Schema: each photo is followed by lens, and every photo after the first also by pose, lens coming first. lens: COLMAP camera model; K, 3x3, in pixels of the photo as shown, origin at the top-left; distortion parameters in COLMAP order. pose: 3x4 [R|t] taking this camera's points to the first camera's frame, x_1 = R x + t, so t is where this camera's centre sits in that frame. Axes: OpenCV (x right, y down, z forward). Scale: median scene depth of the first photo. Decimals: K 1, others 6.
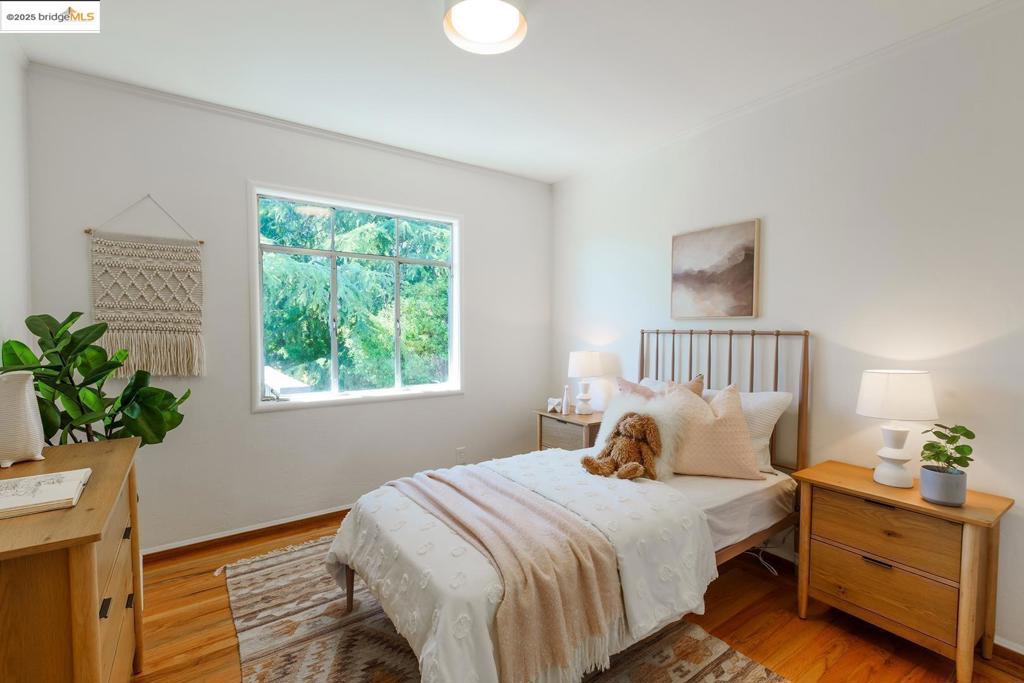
lens RADIAL K [[463.0, 0, 512.0], [0, 463.0, 341.5], [0, 0, 1]] dist [0.000204, 0.000312]
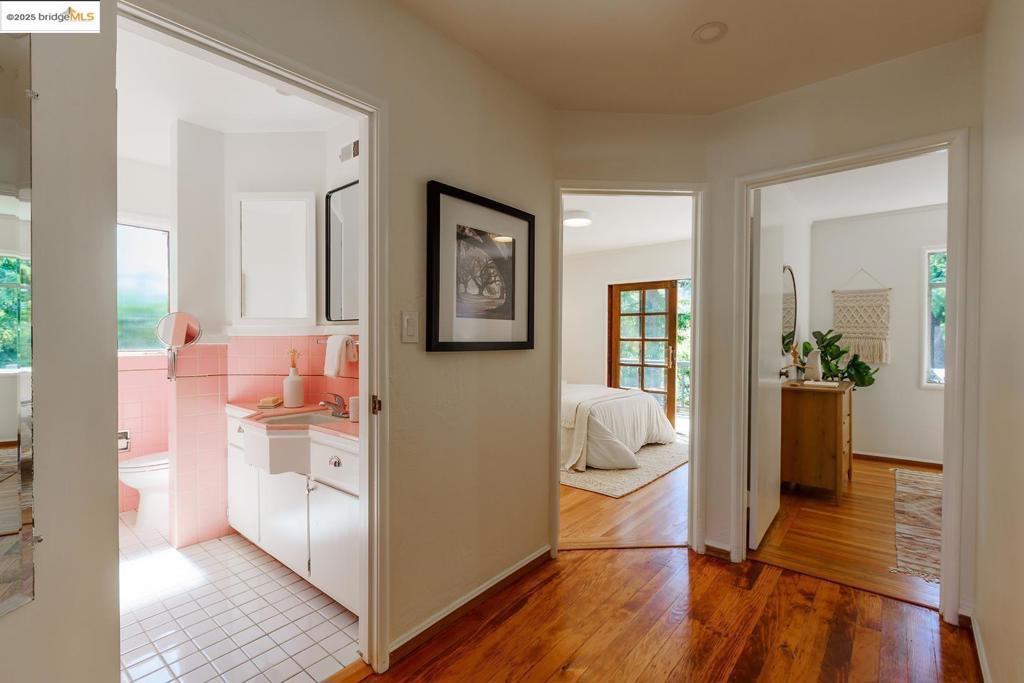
lens RADIAL K [[463.0, 0, 512.0], [0, 463.0, 341.5], [0, 0, 1]] dist [0.000204, 0.000312]
pose [[0.260272, 0.011255, -0.965470, 0.906879], [-0.033089, 0.999449, 0.002731, 0.042801], [0.964968, 0.031236, 0.260501, -1.160640]]
